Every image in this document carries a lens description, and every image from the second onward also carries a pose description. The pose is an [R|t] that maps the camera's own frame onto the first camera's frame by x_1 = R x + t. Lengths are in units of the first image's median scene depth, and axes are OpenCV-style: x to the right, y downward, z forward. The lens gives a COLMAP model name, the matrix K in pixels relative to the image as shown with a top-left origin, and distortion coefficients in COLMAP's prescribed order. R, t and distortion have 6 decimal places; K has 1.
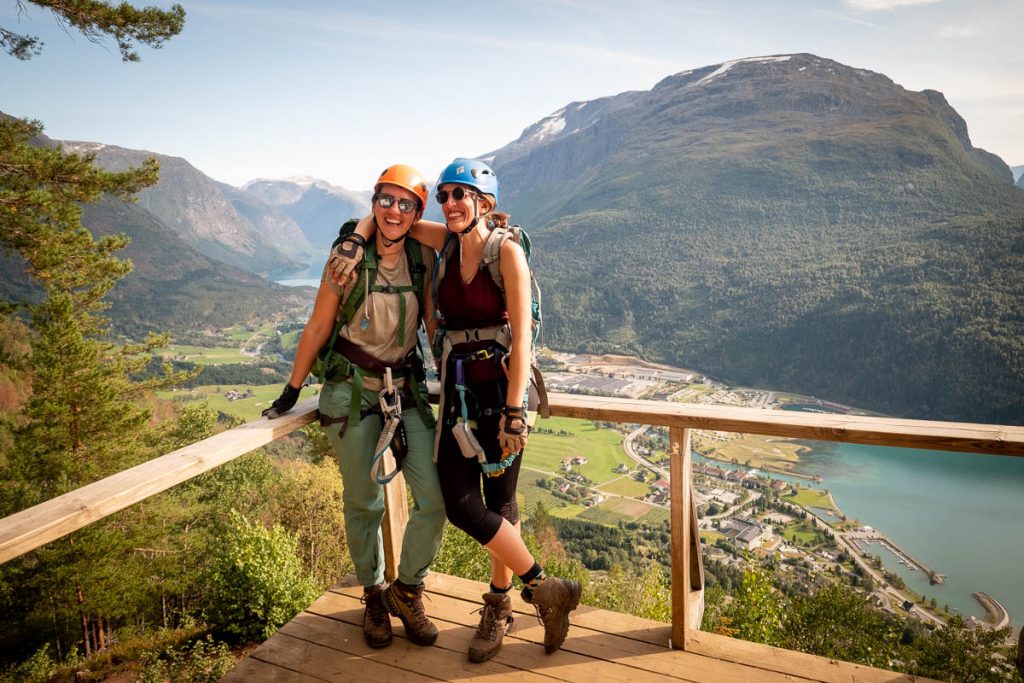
lens RADIAL K [[636.2, 0, 508.2], [0, 636.2, 350.9], [0, 0, 1]] dist [-0.003584, 0.009777]
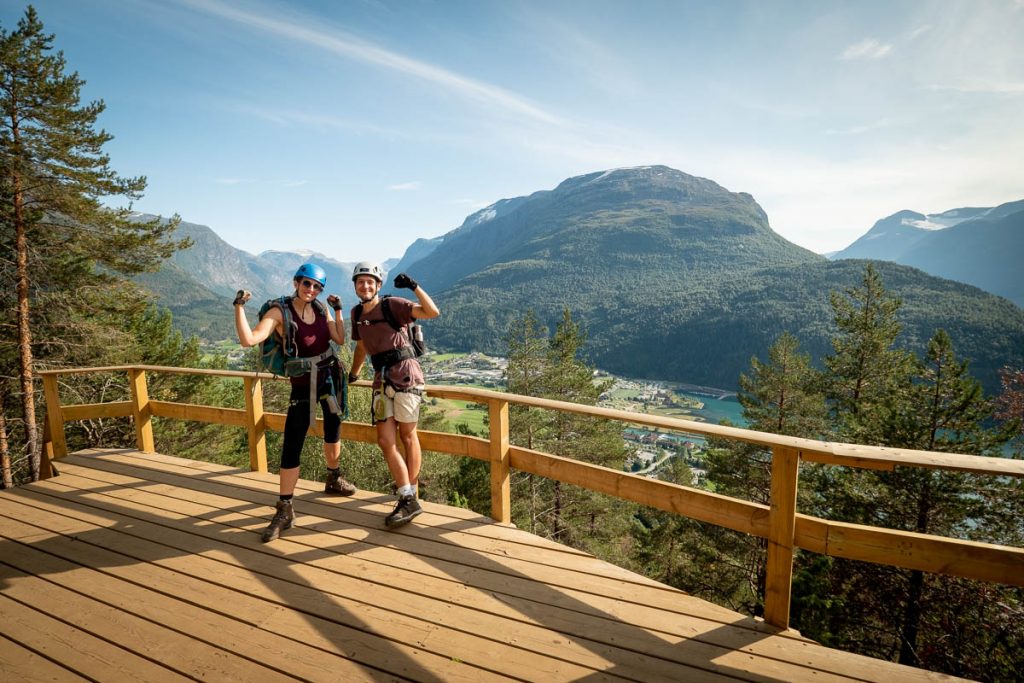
lens RADIAL K [[452.1, 0, 505.8], [0, 452.1, 334.0], [0, 0, 1]] dist [0.000277, -0.001900]
pose [[0.993476, 0.017091, 0.112750, 0.005174], [-0.005521, 0.994755, -0.102137, 0.042809], [-0.113904, 0.100848, 0.988360, 0.099220]]
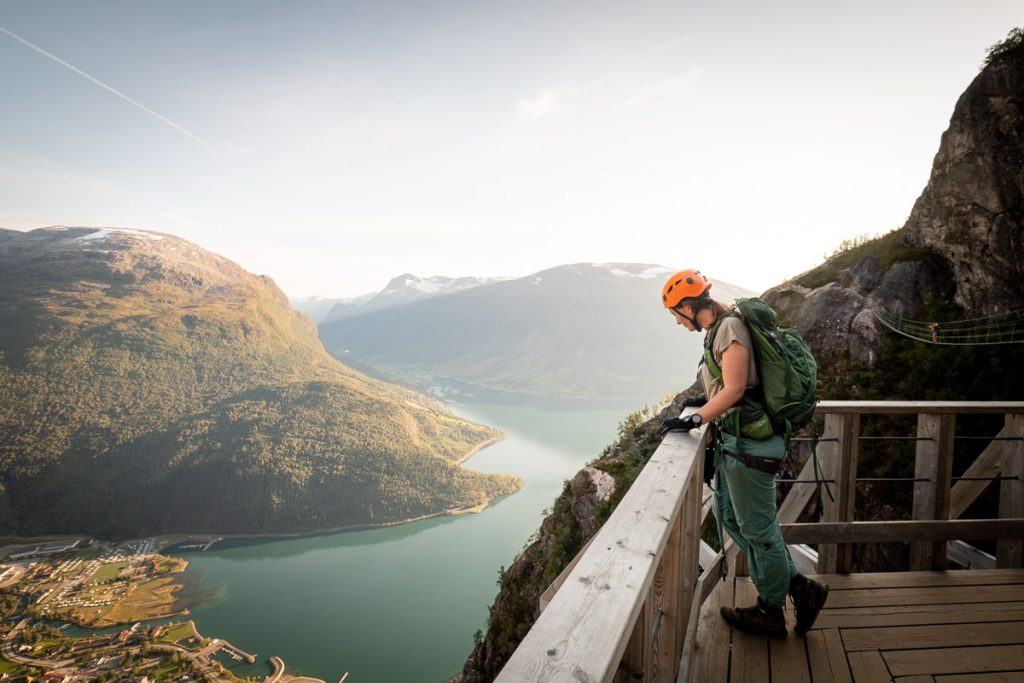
lens RADIAL K [[484.8, 0, 503.5], [0, 484.8, 334.9], [0, 0, 1]] dist [0.000159, -0.001573]
pose [[0.544081, 0.002645, 0.839029, -0.028324], [0.152137, 0.983107, -0.101755, -0.094515], [-0.825125, 0.183010, 0.534487, -0.155213]]
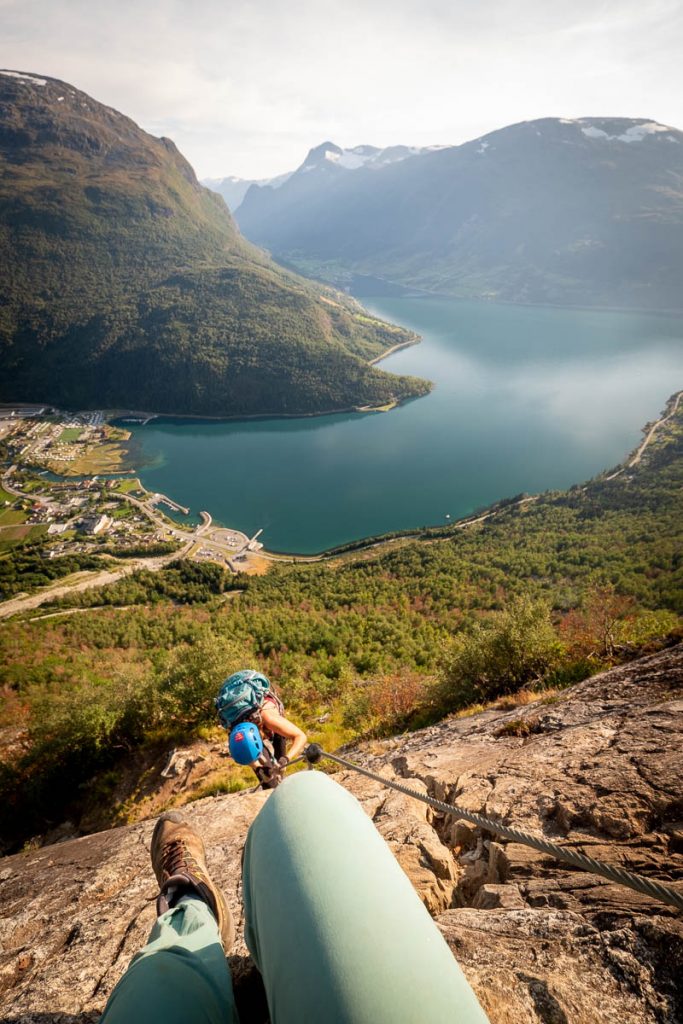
lens RADIAL K [[452.1, 0, 340.4], [0, 452.1, 502.3], [0, 0, 1]] dist [0.000277, -0.001900]
pose [[0.681073, -0.367705, 0.633192, 0.022765], [0.116854, 0.908262, 0.401752, -0.072466], [-0.722831, -0.199631, 0.661561, -0.124268]]
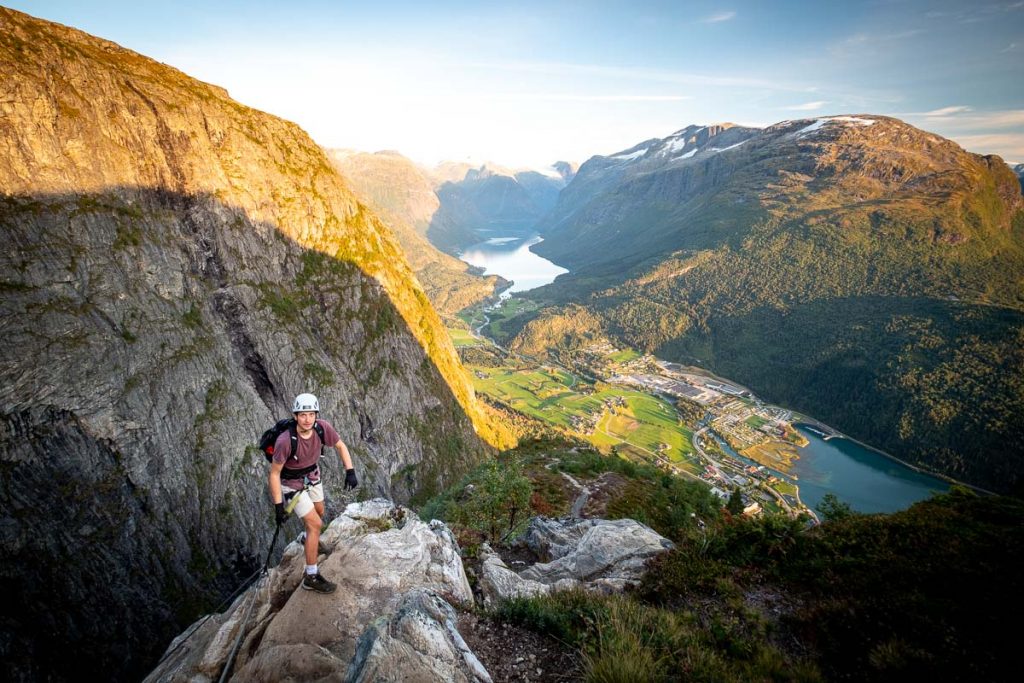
lens RADIAL K [[484.8, 0, 512.3], [0, 484.8, 344.5], [0, 0, 1]] dist [0.000159, -0.001573]
pose [[0.974404, 0.103421, -0.199603, -0.042528], [-0.080887, 0.989721, 0.117941, -0.135055], [0.209749, -0.098777, 0.972753, -0.253586]]
